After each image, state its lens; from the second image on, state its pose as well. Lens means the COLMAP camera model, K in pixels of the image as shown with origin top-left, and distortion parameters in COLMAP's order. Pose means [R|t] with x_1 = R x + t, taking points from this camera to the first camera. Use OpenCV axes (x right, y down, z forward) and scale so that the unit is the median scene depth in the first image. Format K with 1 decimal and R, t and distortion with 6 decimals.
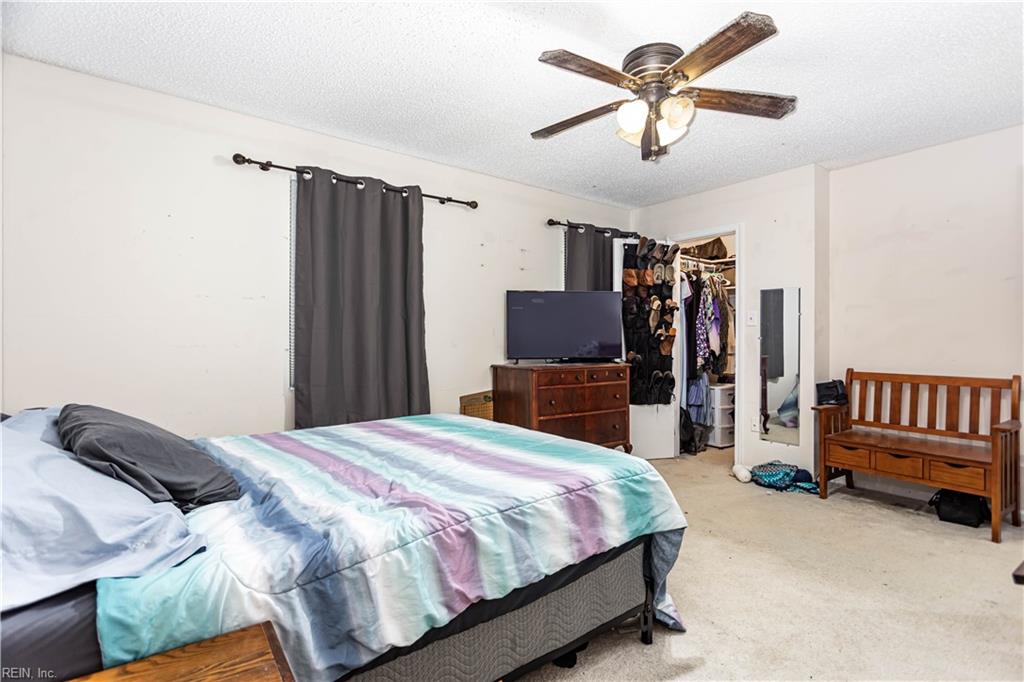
lens RADIAL K [[492.0, 0, 512.8], [0, 492.0, 333.8], [0, 0, 1]] dist [-0.002795, 0.000166]
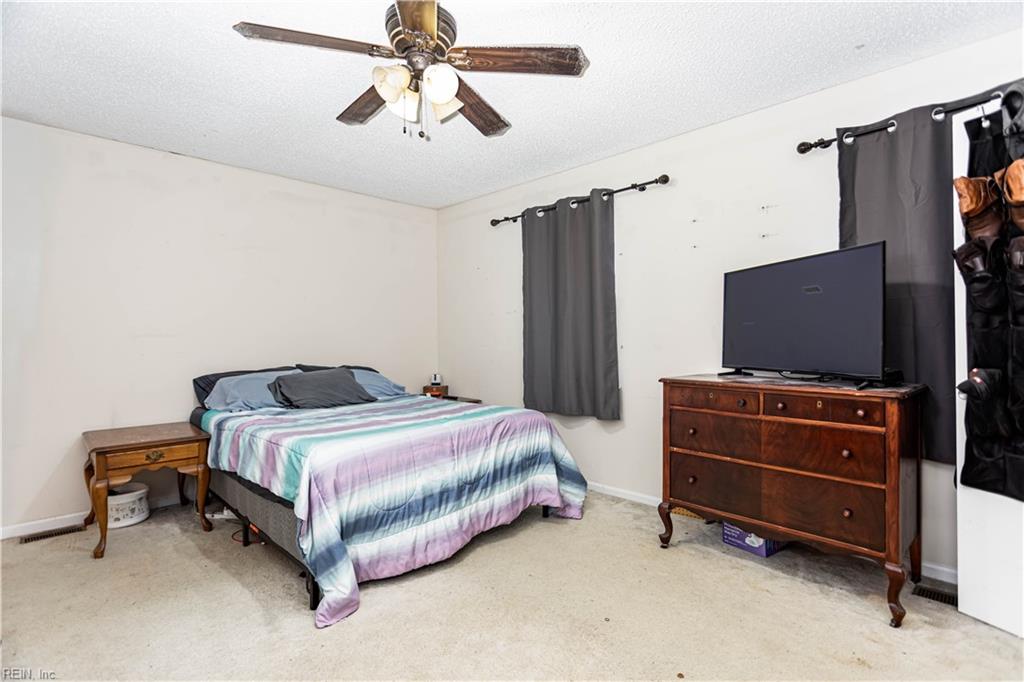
lens RADIAL K [[492.0, 0, 512.8], [0, 492.0, 333.8], [0, 0, 1]] dist [-0.002795, 0.000166]
pose [[0.131015, -0.015534, -0.991259, 0.702493], [0.013780, 0.999809, -0.013847, 0.007365], [0.991285, -0.011845, 0.131205, 0.628543]]
